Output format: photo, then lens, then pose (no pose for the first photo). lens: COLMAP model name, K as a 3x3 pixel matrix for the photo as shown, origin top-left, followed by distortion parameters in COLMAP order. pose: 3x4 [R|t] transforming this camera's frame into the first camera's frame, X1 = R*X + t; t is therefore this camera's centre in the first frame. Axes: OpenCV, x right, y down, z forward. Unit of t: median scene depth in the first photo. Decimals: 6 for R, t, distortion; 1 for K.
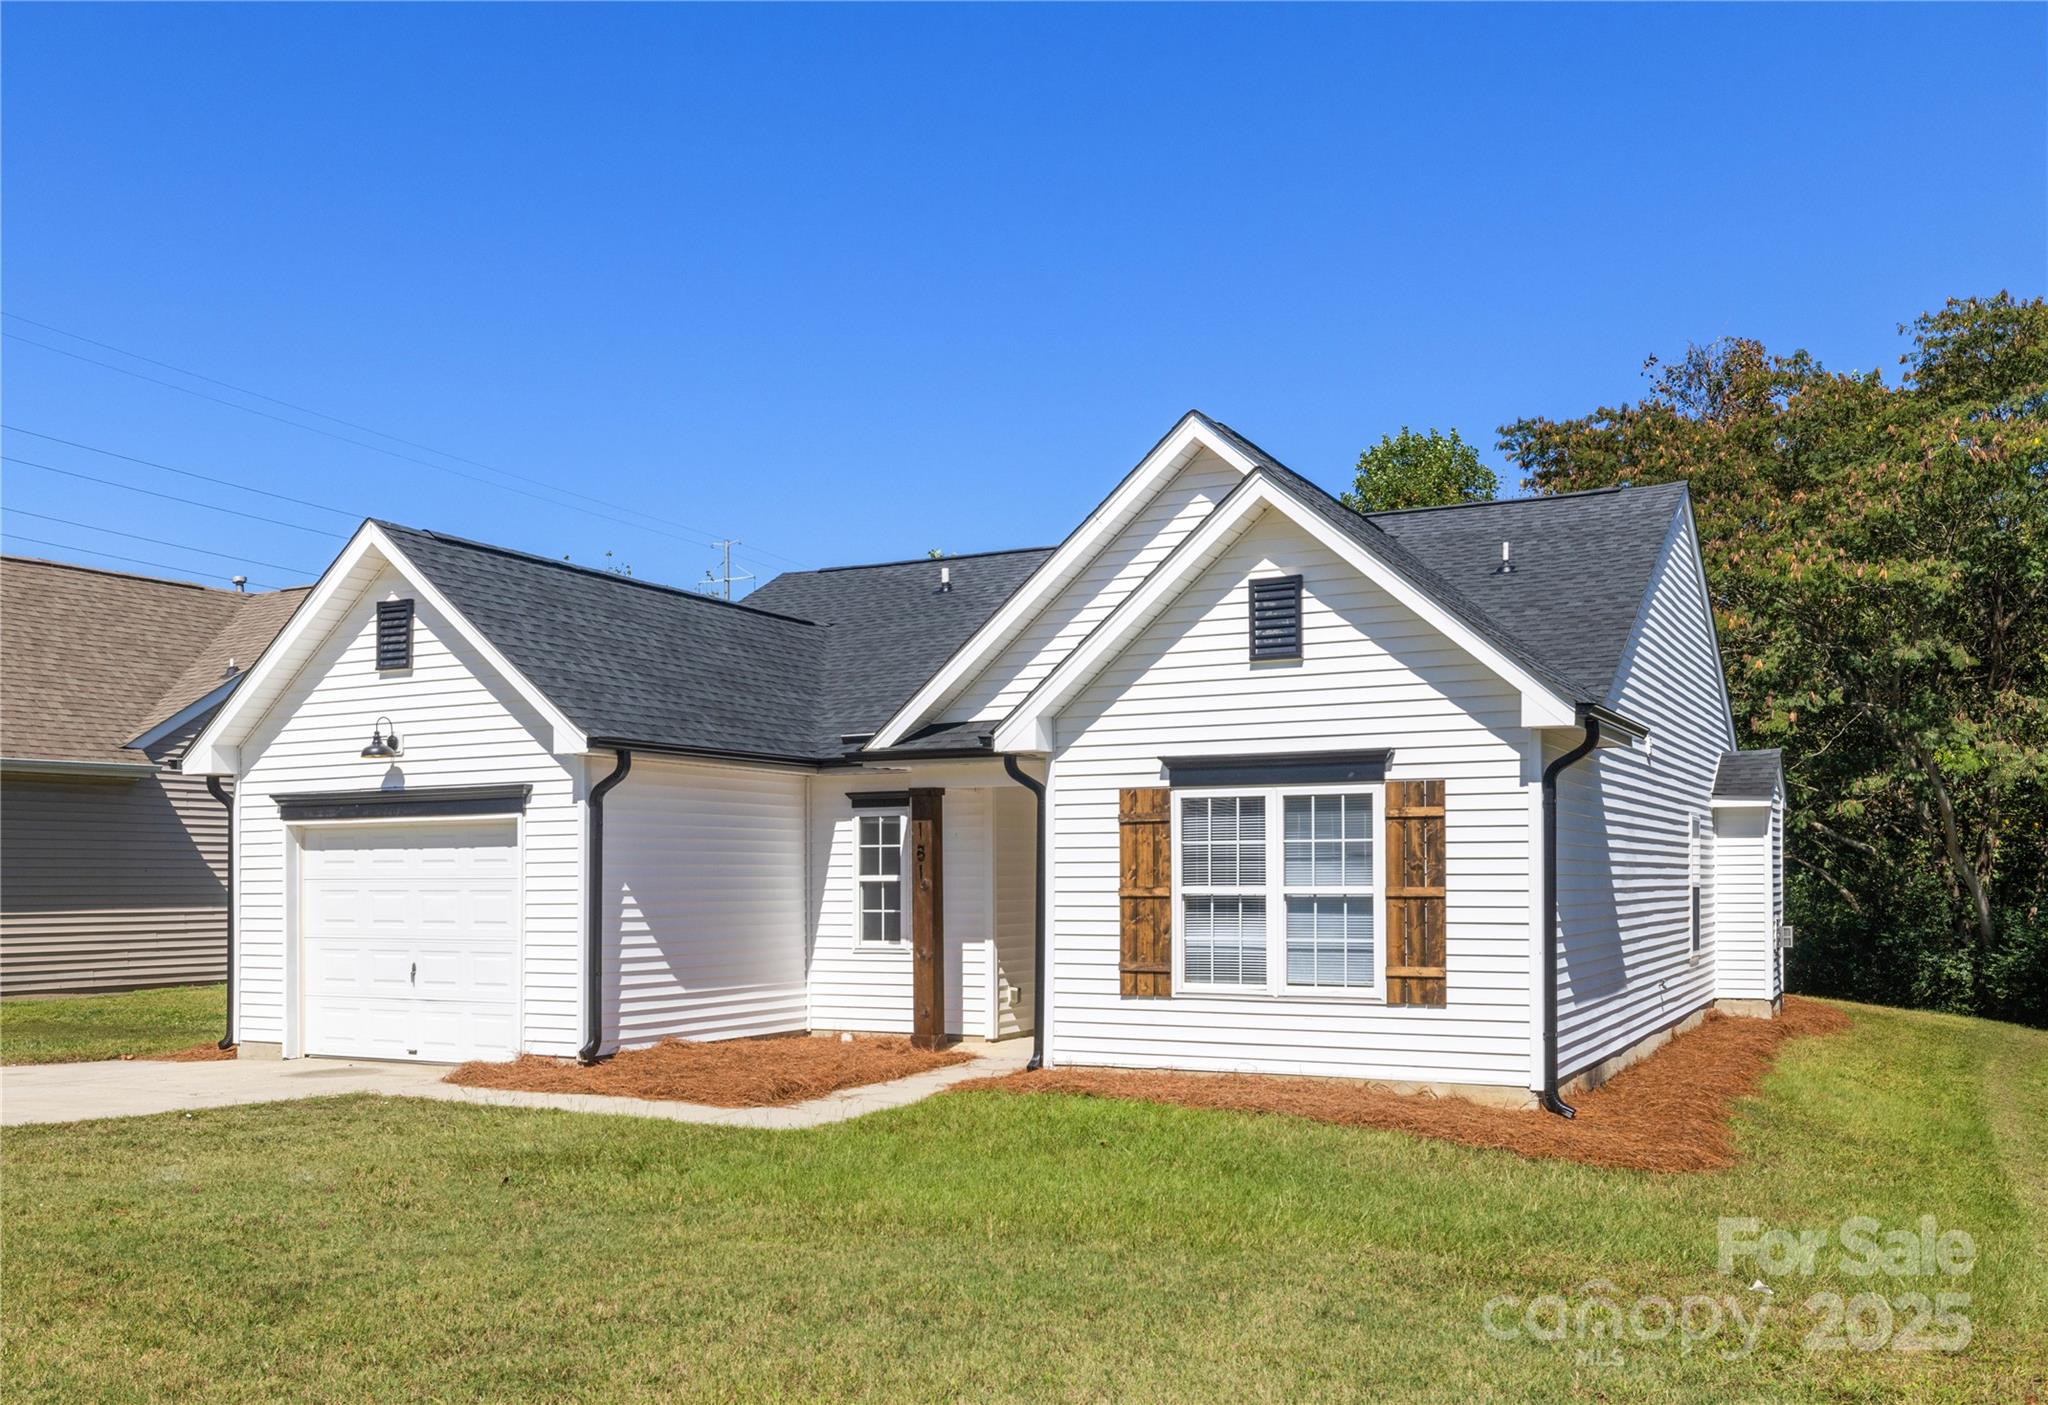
lens RADIAL K [[1802.3, 0, 1029.1], [0, 1802.3, 714.9], [0, 0, 1]] dist [-0.044335, 0.009919]
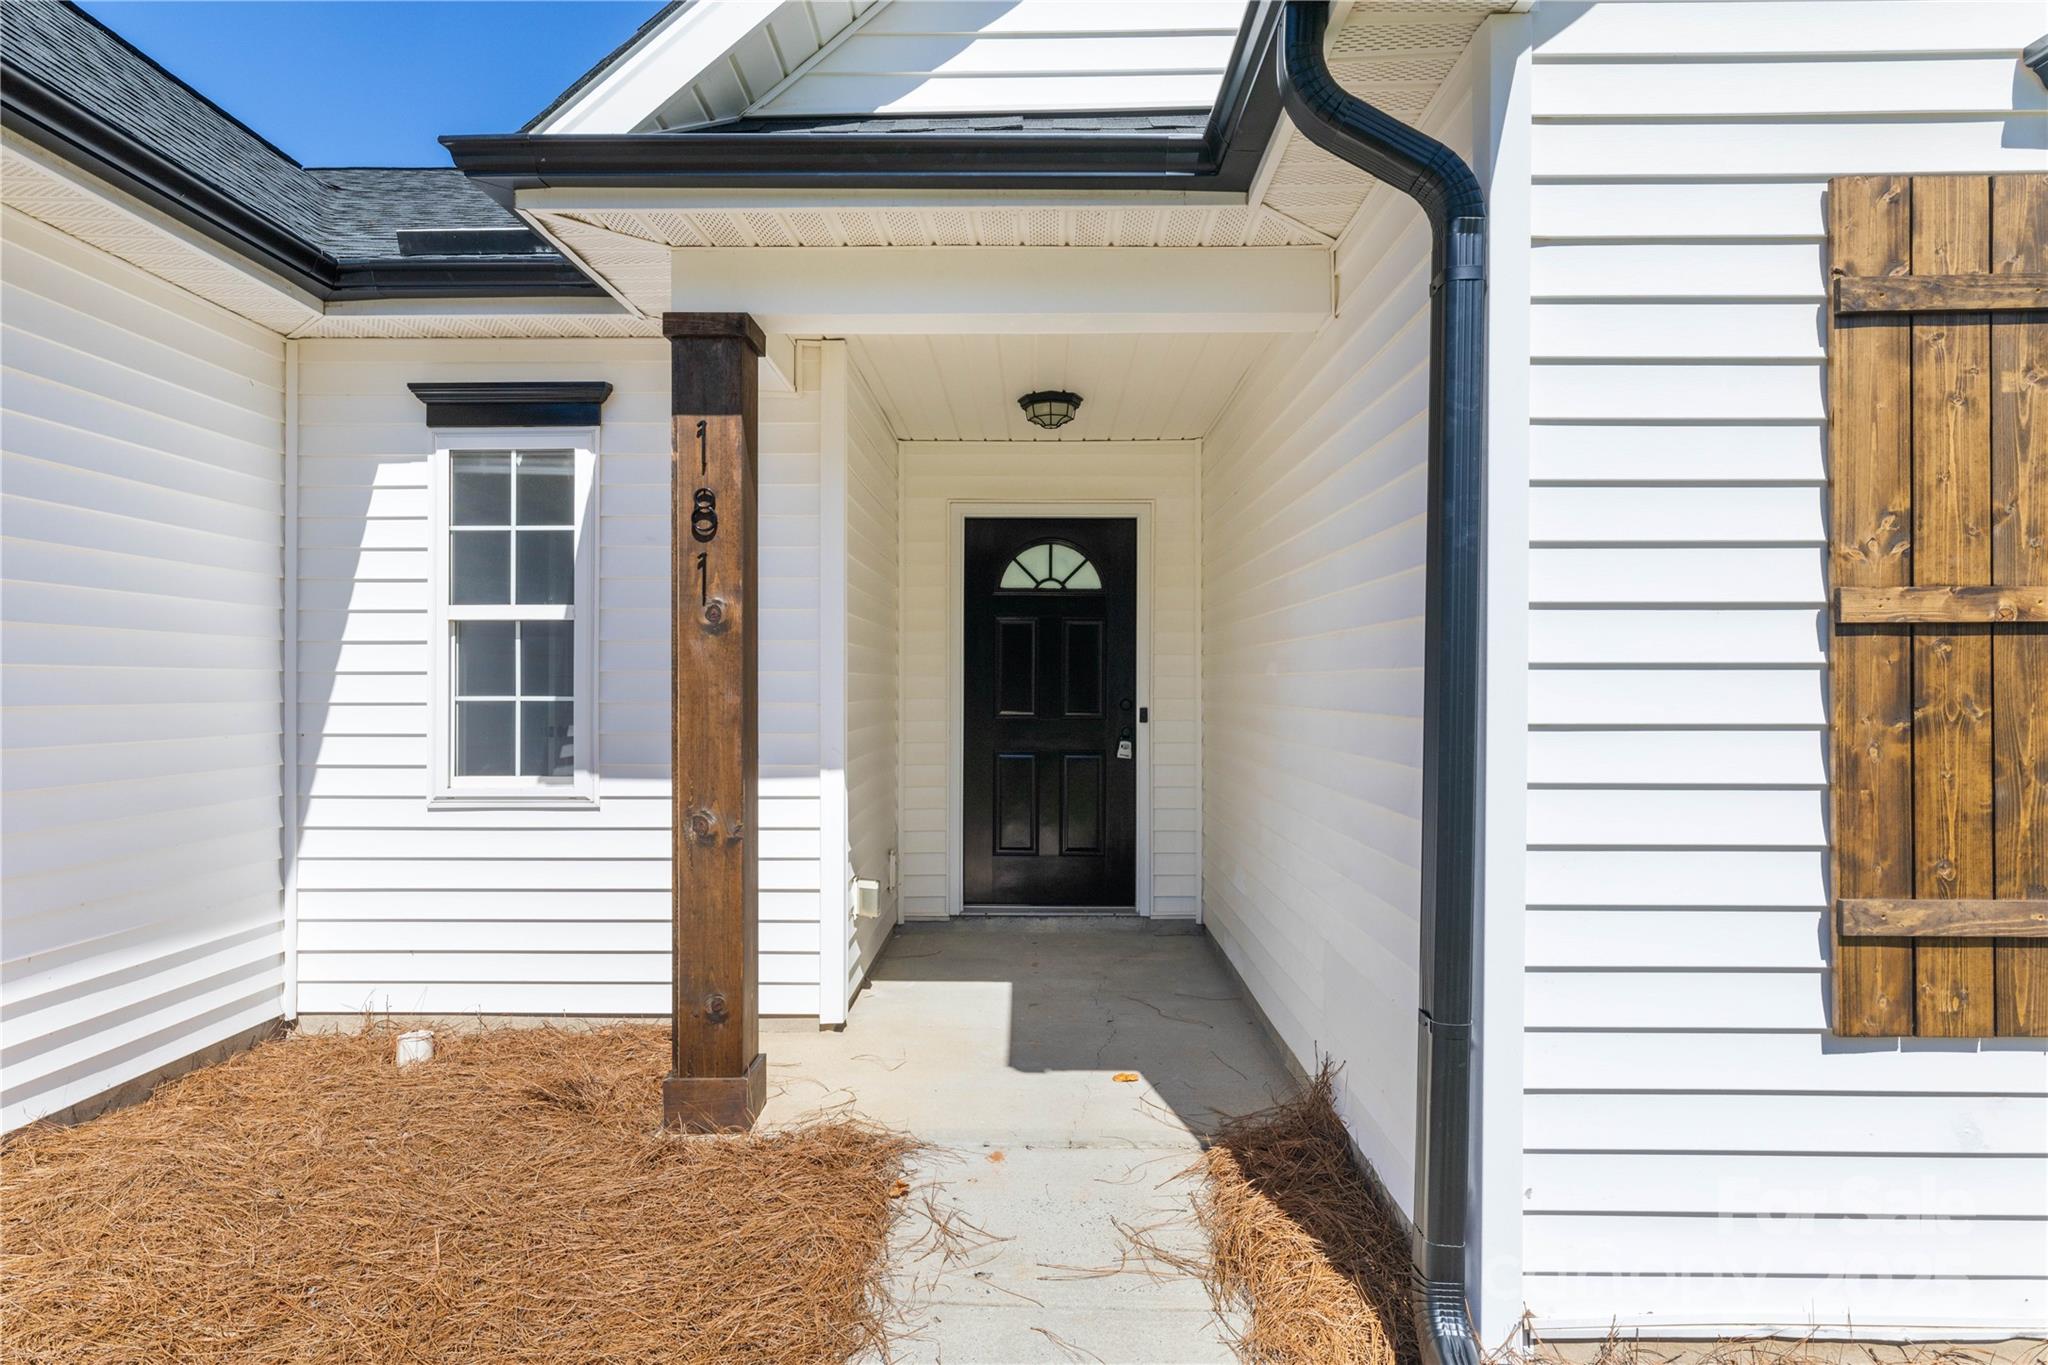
lens RADIAL K [[1133.8, 0, 1029.0], [0, 1133.8, 652.3], [0, 0, 1]] dist [-0.007635, -0.001921]
pose [[0.898094, 0.012460, 0.439627, -0.111454], [-0.041305, 0.997570, 0.056107, 0.100704], [-0.437860, -0.068548, 0.896426, 0.915123]]
